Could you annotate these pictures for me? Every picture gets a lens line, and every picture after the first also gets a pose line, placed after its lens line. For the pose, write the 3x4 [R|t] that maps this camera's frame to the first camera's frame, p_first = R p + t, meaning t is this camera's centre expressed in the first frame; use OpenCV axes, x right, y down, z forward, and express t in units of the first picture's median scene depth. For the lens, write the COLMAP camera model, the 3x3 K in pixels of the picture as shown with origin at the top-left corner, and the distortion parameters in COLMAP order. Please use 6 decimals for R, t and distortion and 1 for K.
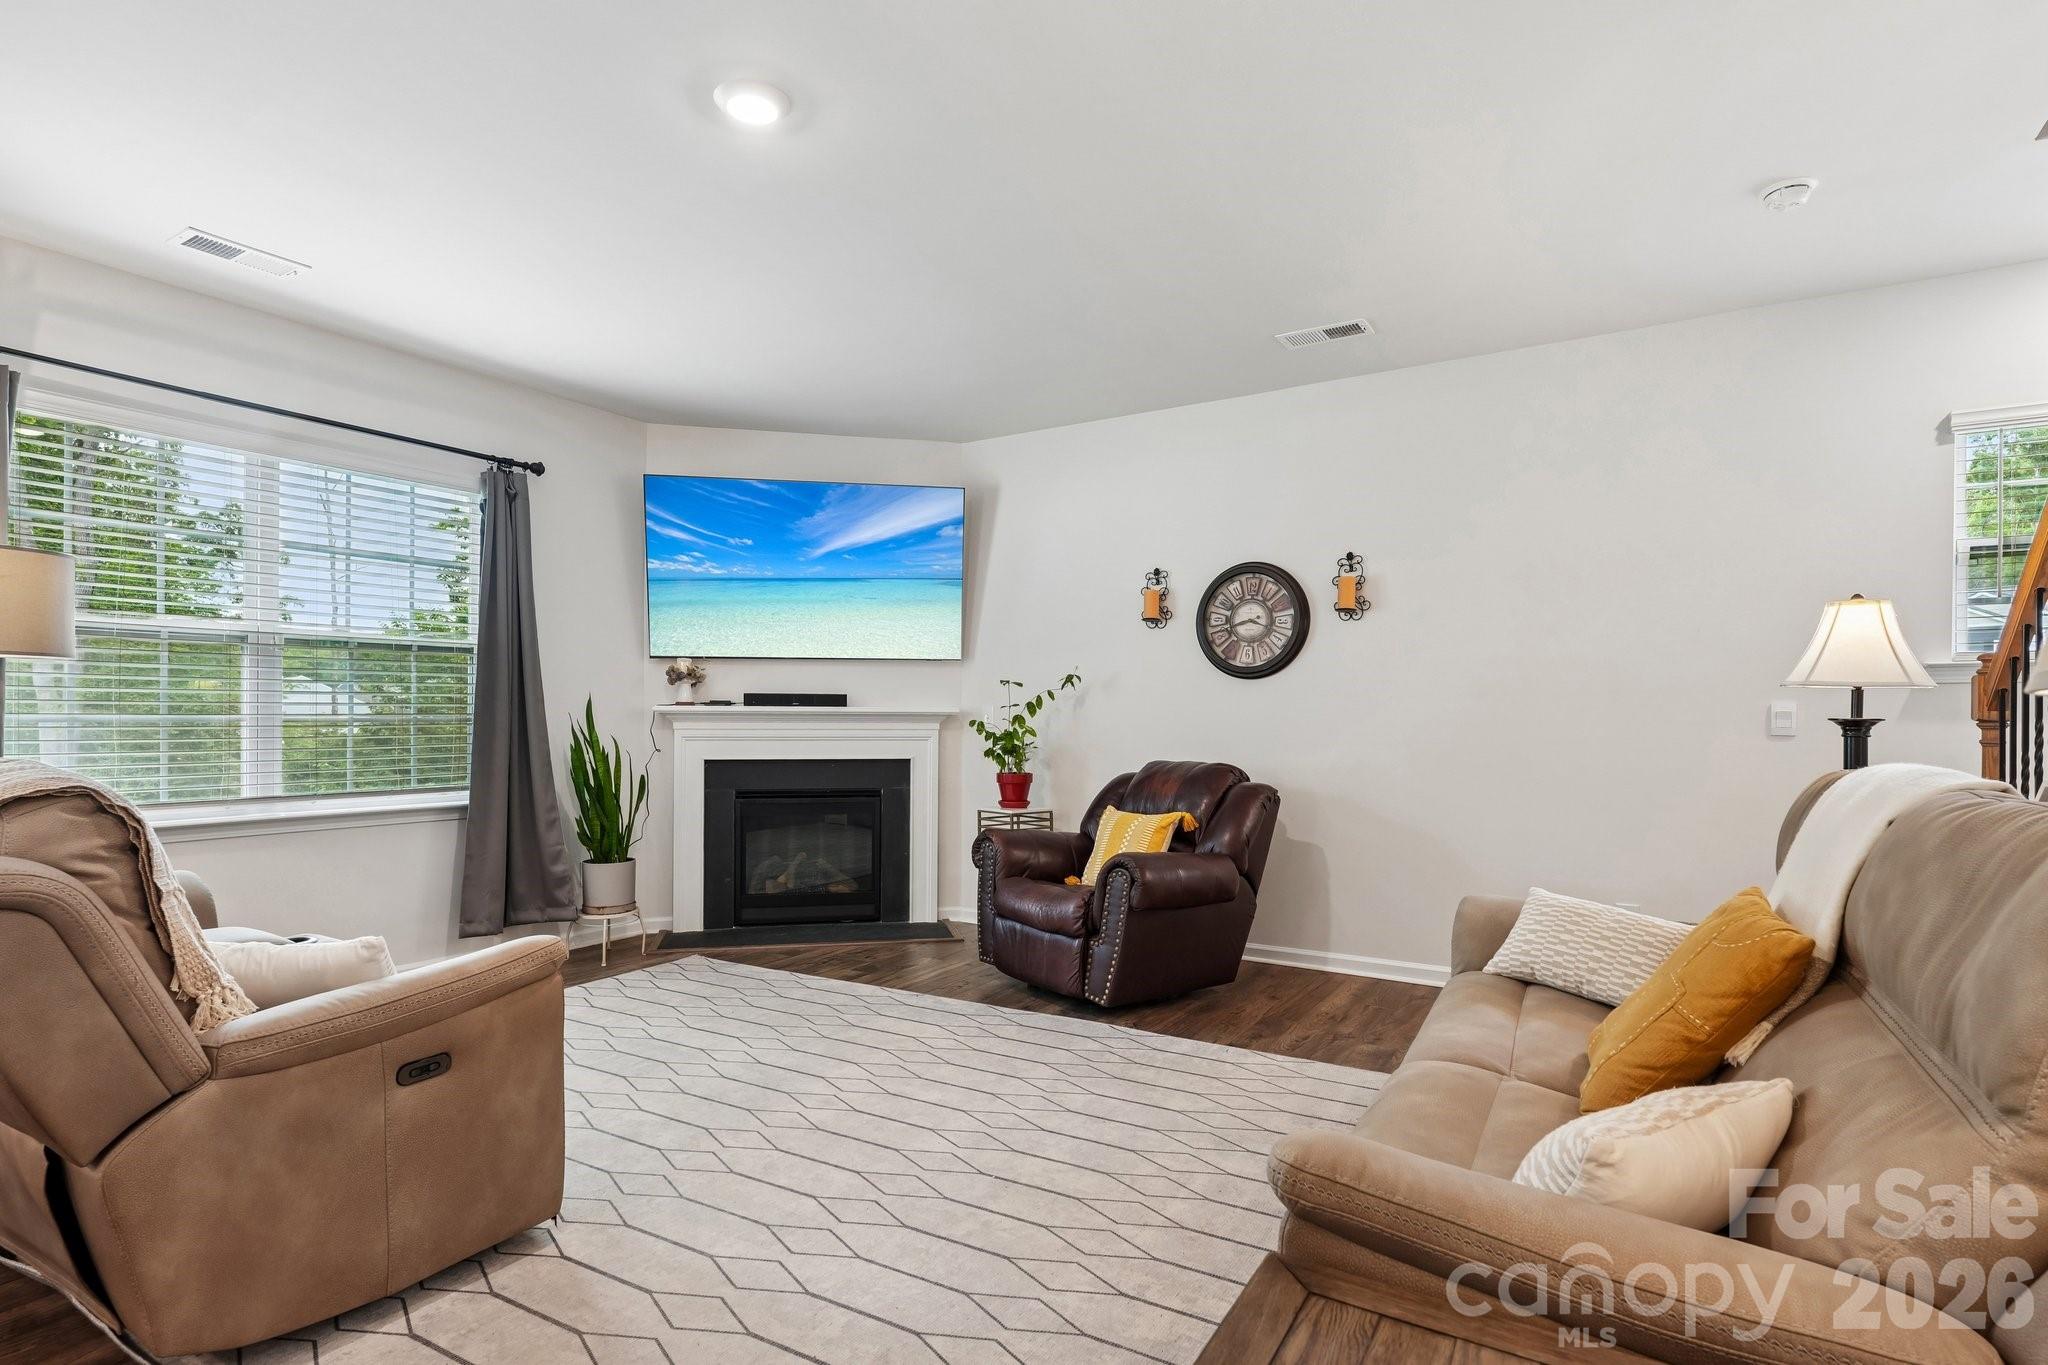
lens RADIAL K [[1022.2, 0, 1020.5], [0, 1022.2, 713.4], [0, 0, 1]] dist [0.001717, 0.001221]
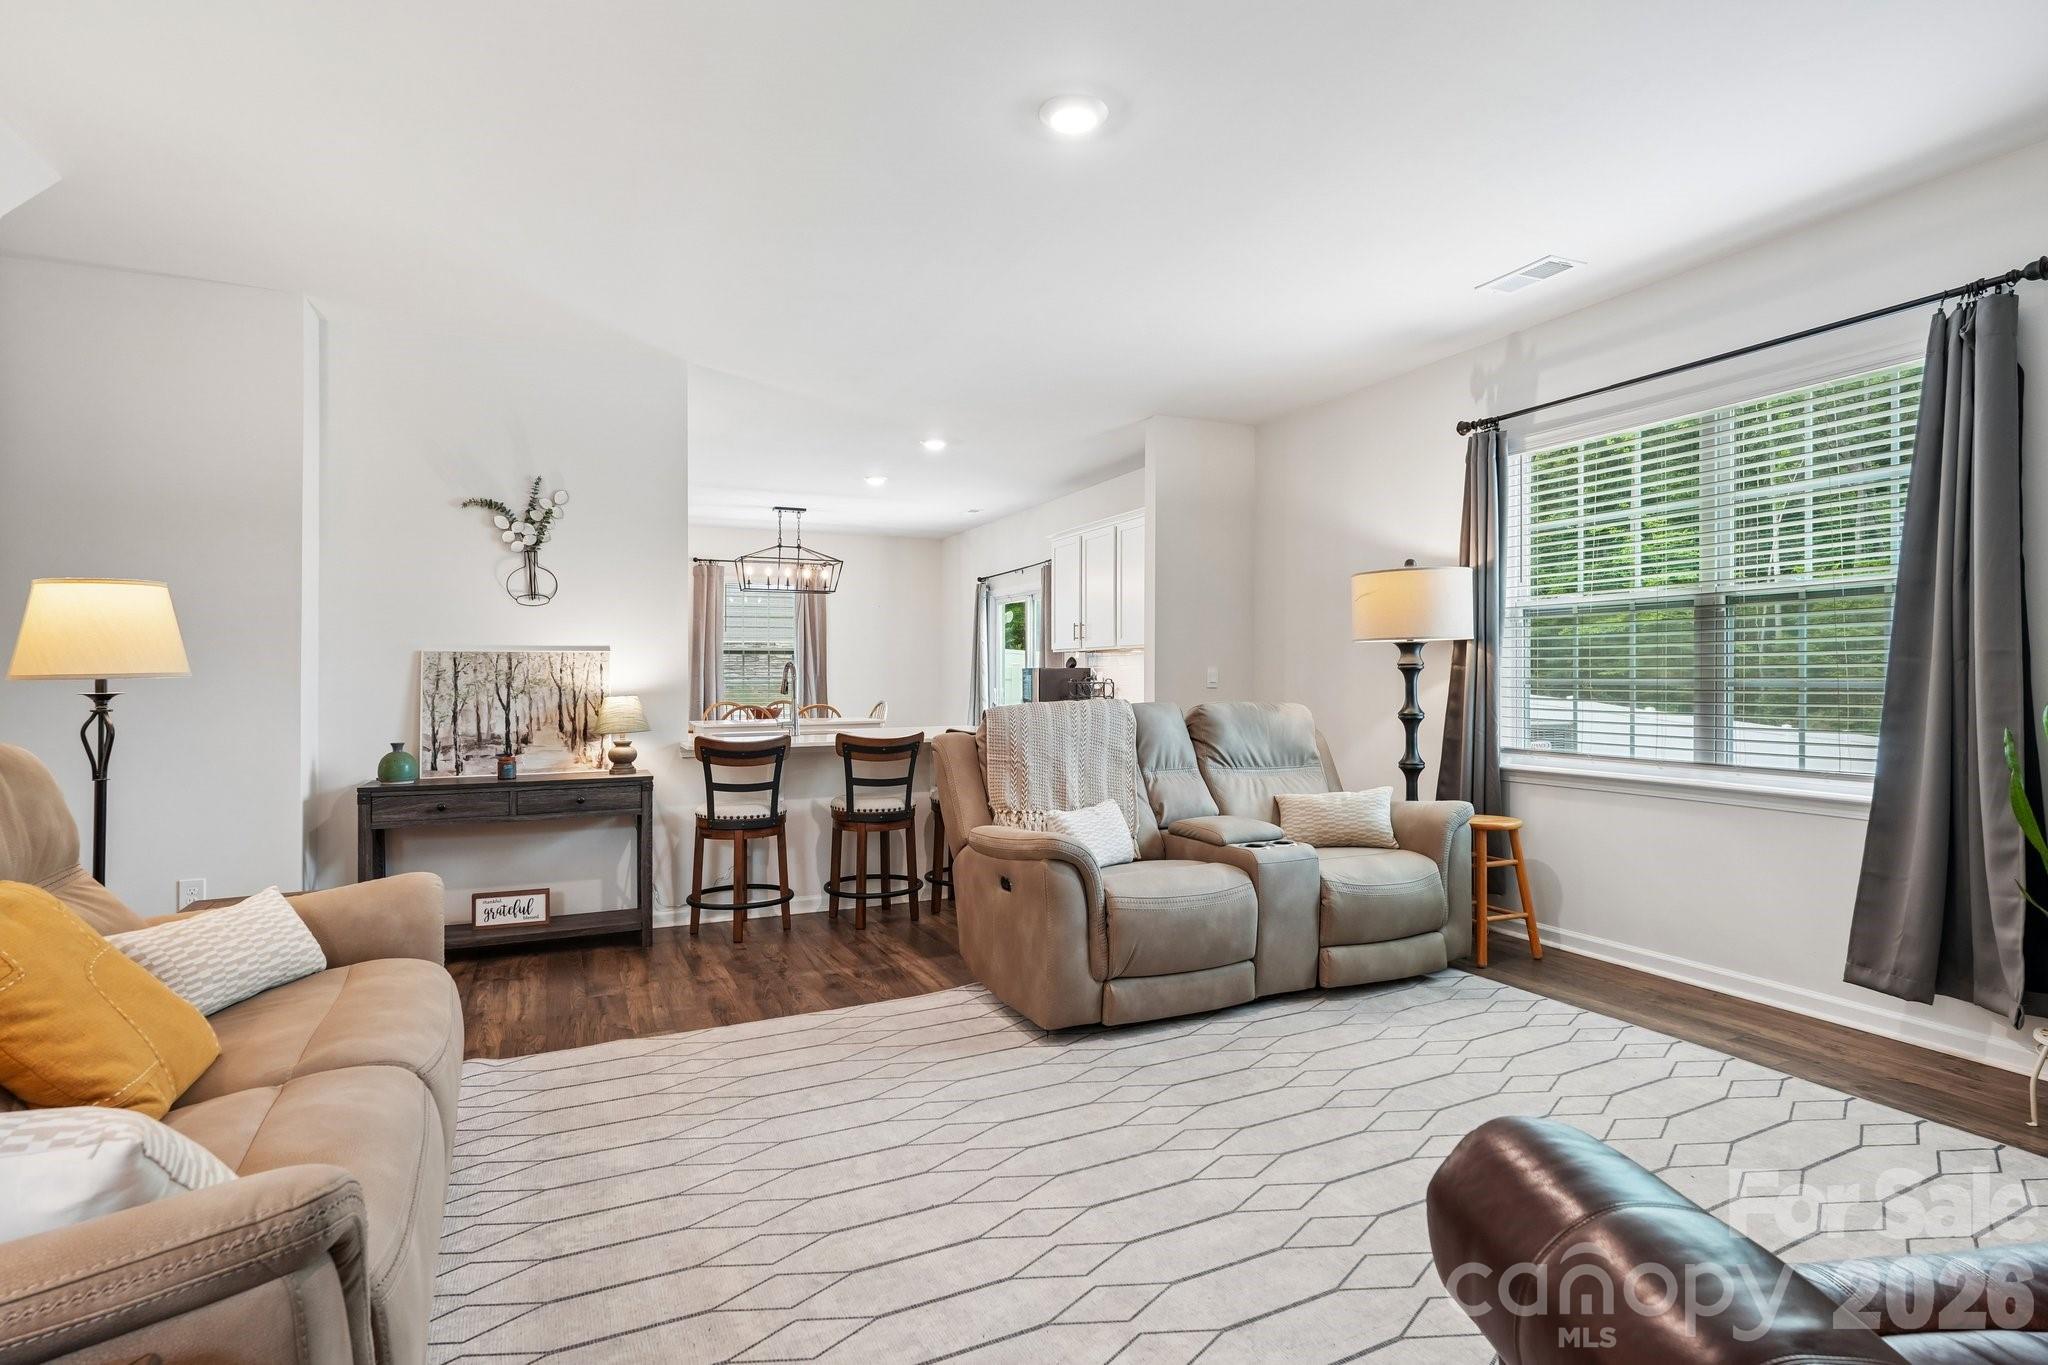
lens RADIAL K [[1025.1, 0, 1032.3], [0, 1025.1, 673.3], [0, 0, 1]] dist [0.001858, 0.000465]
pose [[-0.545297, -0.002915, -0.838238, 0.366668], [0.004340, 0.999971, -0.006301, -0.000001], [0.838232, -0.007074, -0.545268, 0.851865]]
